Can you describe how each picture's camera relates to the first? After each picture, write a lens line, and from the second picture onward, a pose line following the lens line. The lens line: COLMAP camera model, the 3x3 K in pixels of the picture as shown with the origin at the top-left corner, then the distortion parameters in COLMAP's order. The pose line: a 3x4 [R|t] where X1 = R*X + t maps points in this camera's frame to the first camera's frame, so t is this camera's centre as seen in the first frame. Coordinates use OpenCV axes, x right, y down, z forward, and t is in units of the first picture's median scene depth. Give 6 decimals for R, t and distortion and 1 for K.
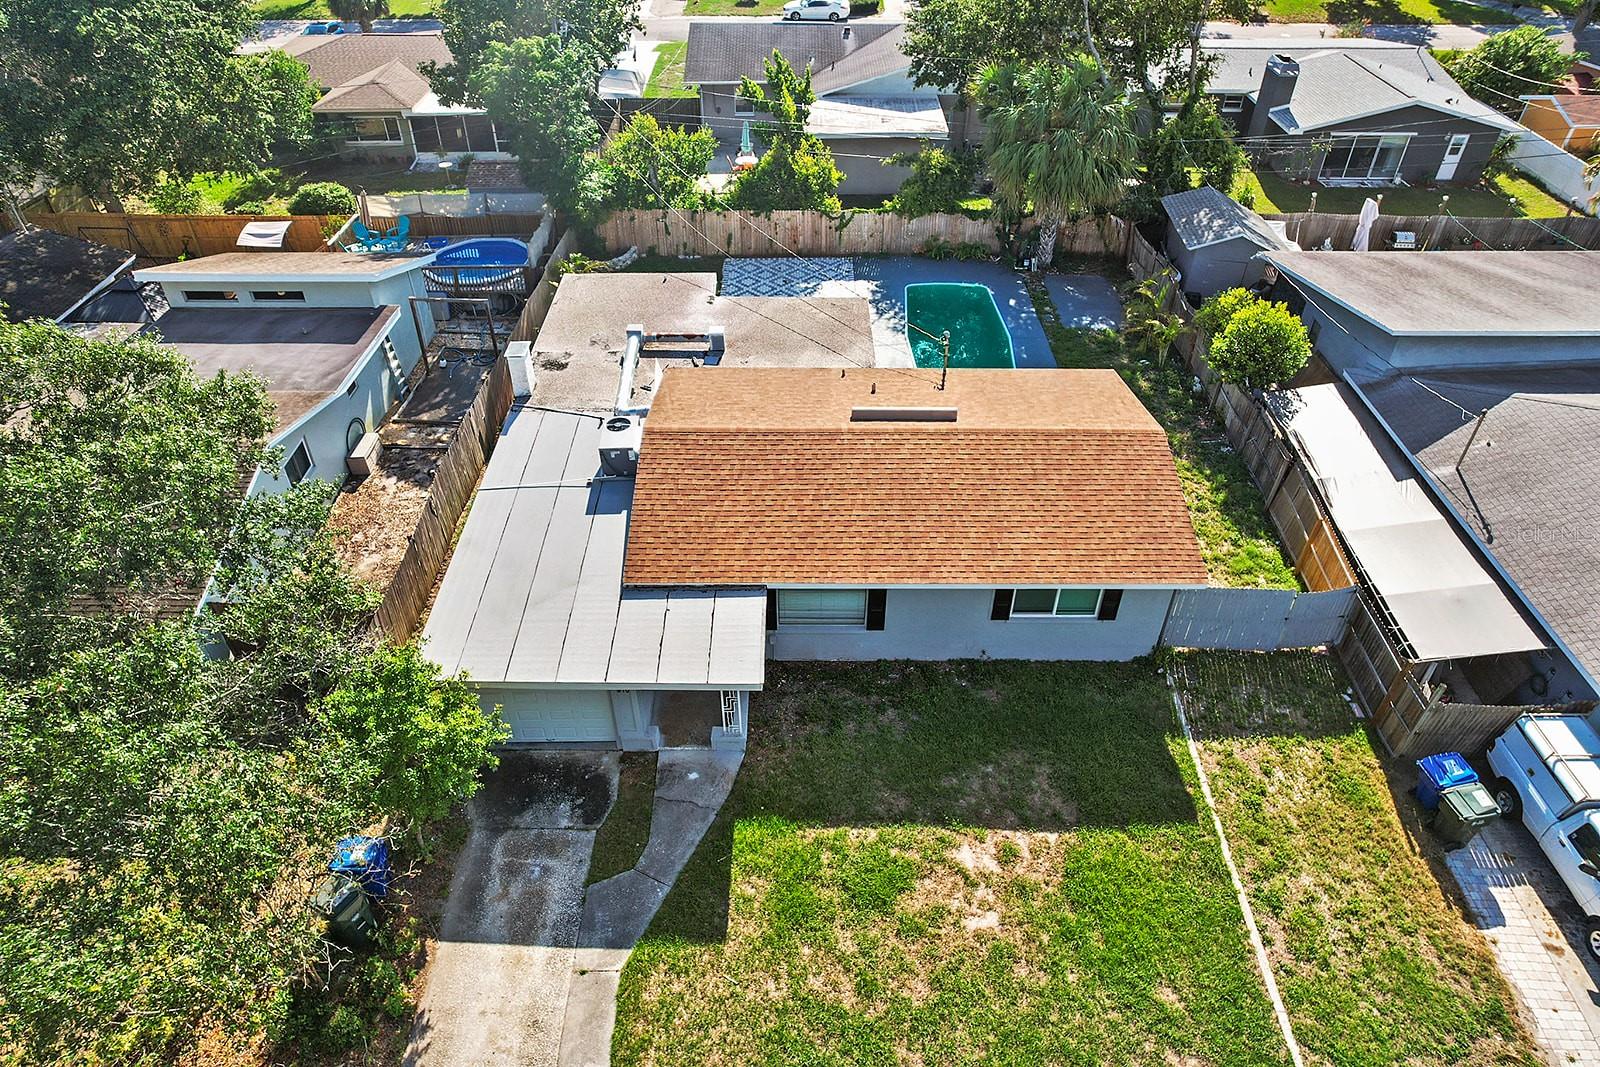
lens RADIAL K [[1063.4, 0, 800.0], [0, 1063.4, 533.5], [0, 0, 1]] dist [-0.086172, 0.086449]
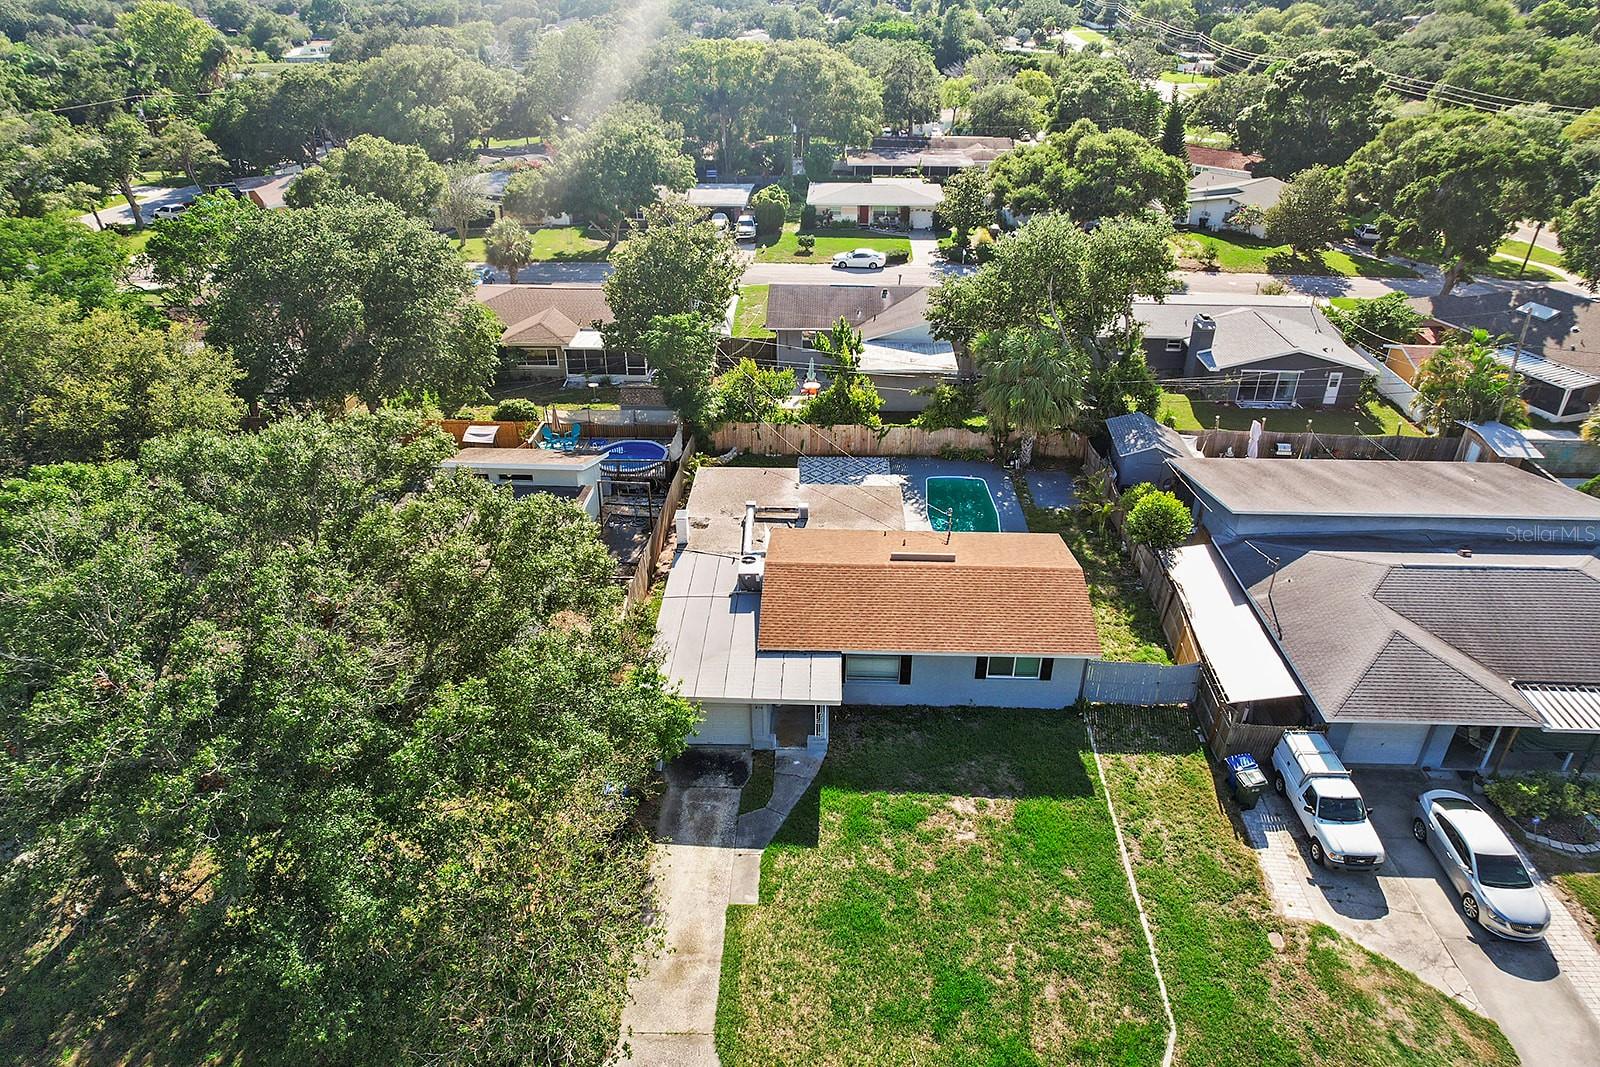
lens RADIAL K [[1063.4, 0, 800.0], [0, 1063.4, 533.5], [0, 0, 1]] dist [-0.086172, 0.086449]
pose [[0.999514, 0.017006, -0.026111, -0.044172], [-0.021194, 0.985288, -0.169584, 0.119075], [0.022843, 0.170056, 0.985170, -0.557270]]
